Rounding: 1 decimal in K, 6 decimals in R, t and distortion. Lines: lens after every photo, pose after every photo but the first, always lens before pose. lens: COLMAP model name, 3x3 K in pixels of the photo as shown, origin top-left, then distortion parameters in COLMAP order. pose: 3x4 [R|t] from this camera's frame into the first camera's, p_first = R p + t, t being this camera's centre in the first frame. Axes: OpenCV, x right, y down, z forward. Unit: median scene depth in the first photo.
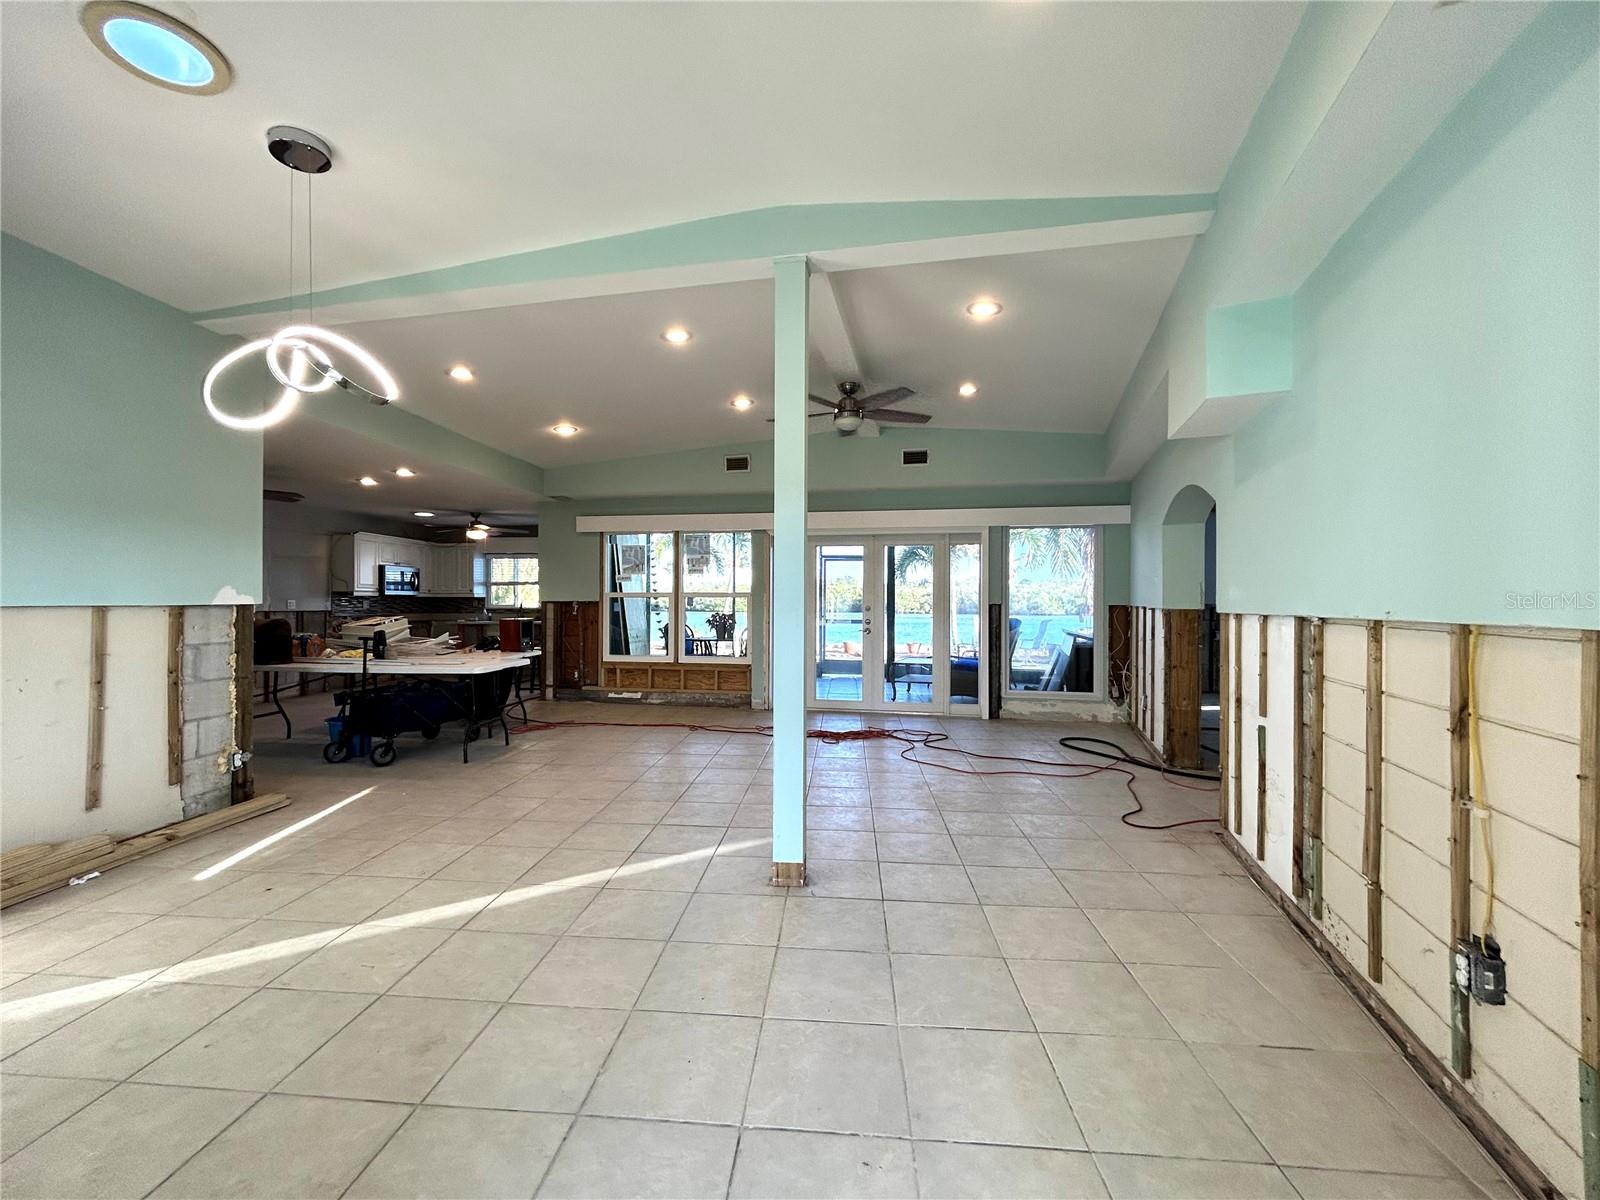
lens RADIAL K [[638.6, 0, 800.0], [0, 638.6, 600.0], [0, 0, 1]] dist [-0.011314, -0.000142]
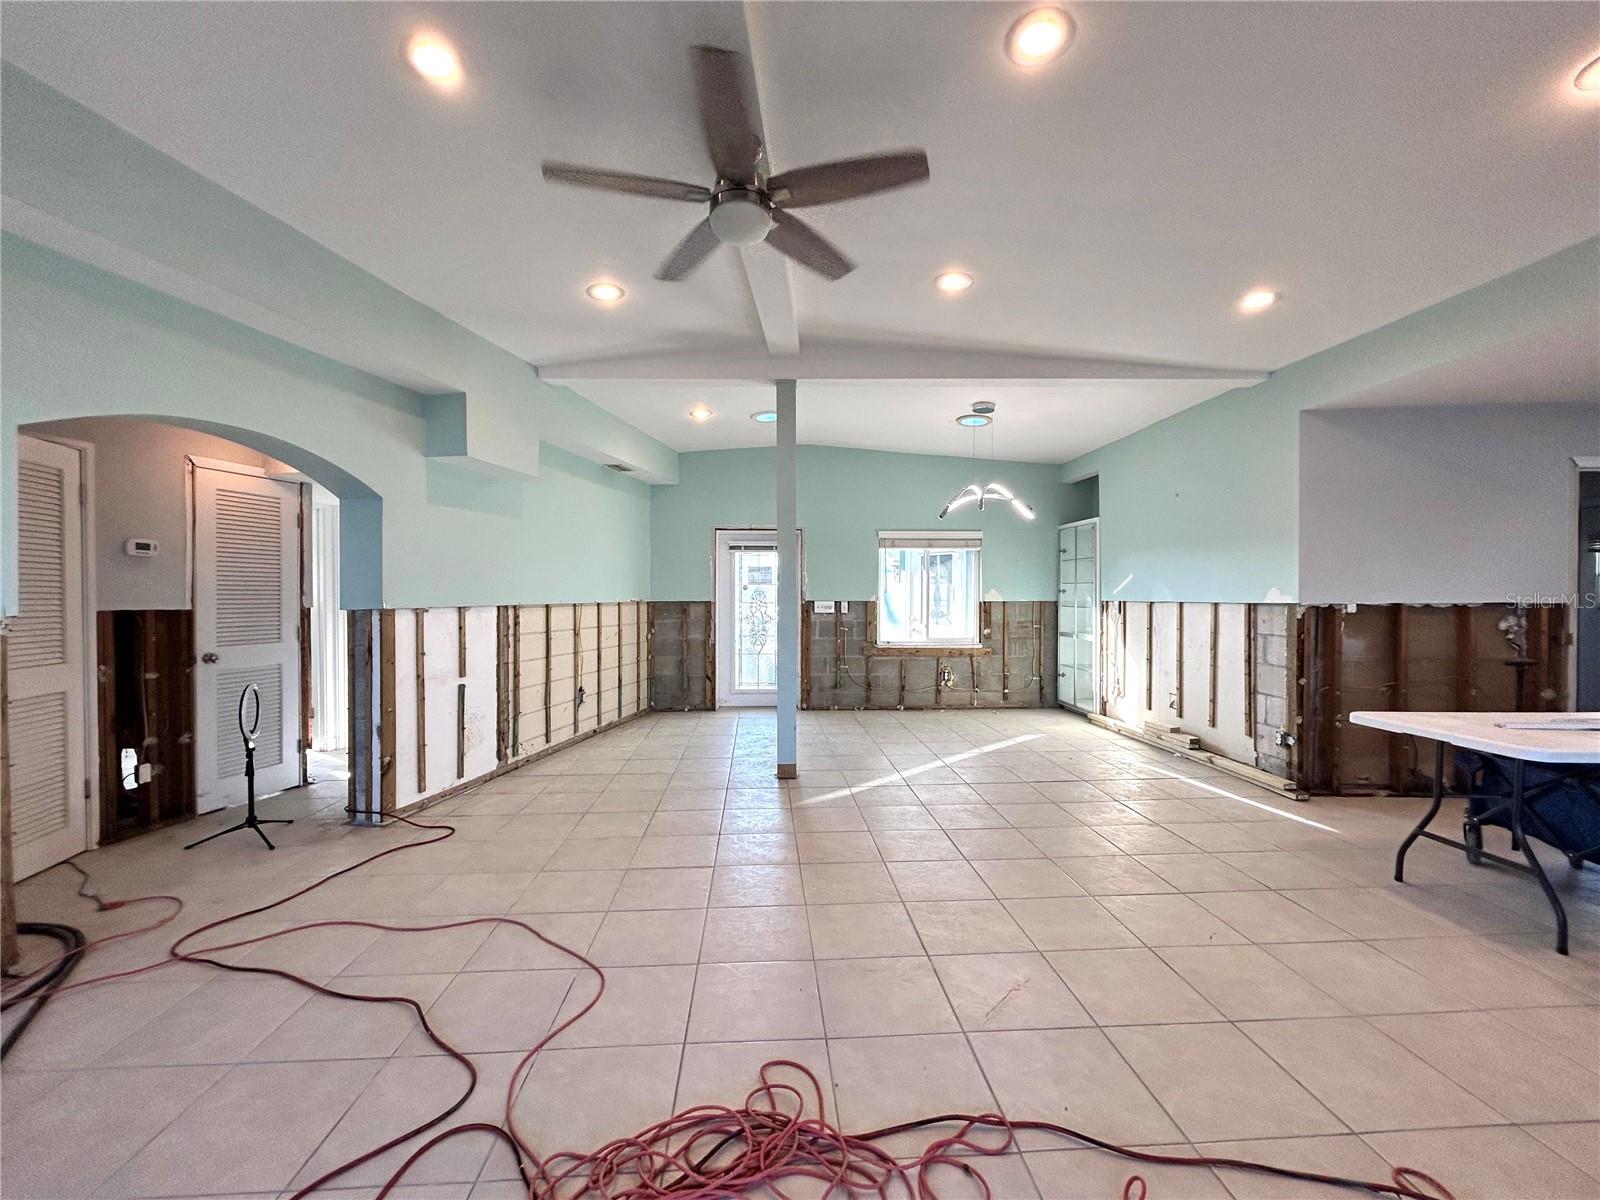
lens RADIAL K [[642.7, 0, 795.7], [0, 642.7, 599.4], [0, 0, 1]] dist [-0.000395, -0.000055]
pose [[-0.991907, -0.002233, -0.126949, 0.140127], [-0.002532, 0.999994, 0.002195, 0.000738], [0.126943, 0.002498, -0.991907, 2.223014]]
